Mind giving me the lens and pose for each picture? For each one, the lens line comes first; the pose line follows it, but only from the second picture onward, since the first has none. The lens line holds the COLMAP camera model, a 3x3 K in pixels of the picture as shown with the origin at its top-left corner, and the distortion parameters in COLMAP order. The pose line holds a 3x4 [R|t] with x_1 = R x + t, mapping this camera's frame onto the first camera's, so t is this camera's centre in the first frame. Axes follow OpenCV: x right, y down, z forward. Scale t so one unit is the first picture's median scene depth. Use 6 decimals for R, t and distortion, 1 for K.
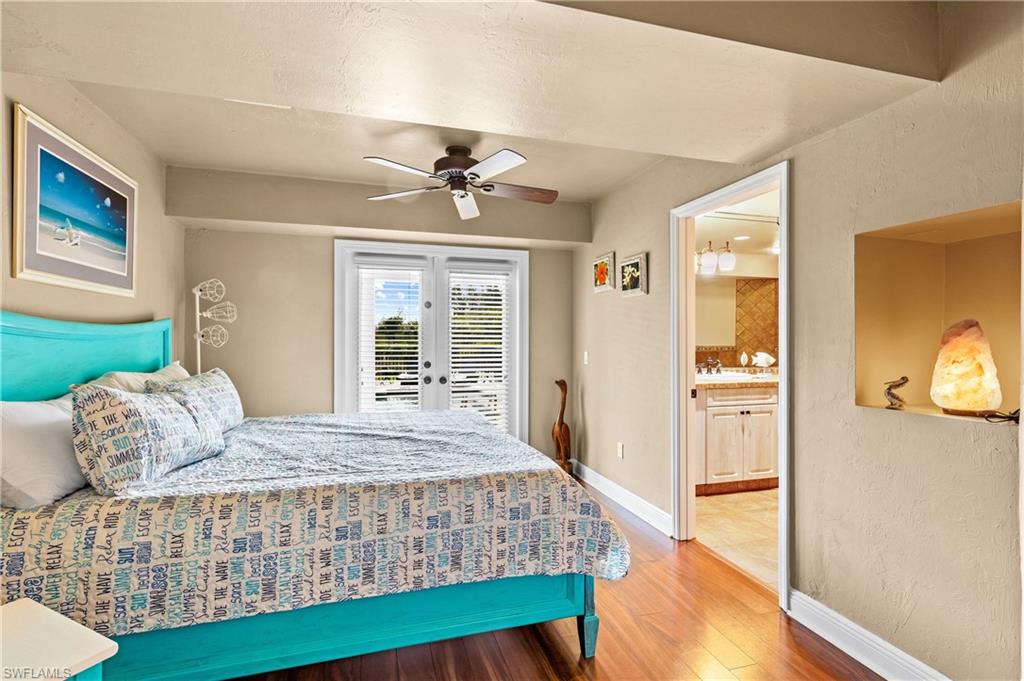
lens RADIAL K [[475.3, 0, 512.0], [0, 475.3, 340.5], [0, 0, 1]] dist [-0.000052, -0.000749]
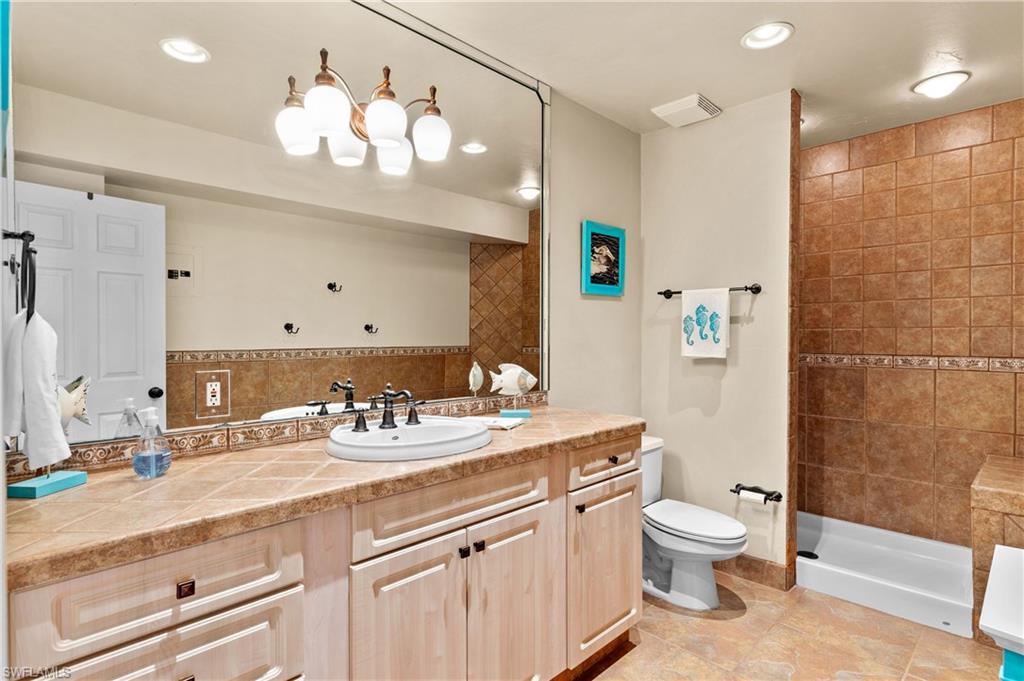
lens RADIAL K [[526.6, 0, 516.4], [0, 526.6, 344.6], [0, 0, 1]] dist [0.012032, -0.000952]
pose [[0.871796, -0.009964, 0.489769, 0.288301], [0.003404, 0.999892, 0.014283, -0.000010], [-0.489858, -0.010785, 0.871735, 0.565475]]
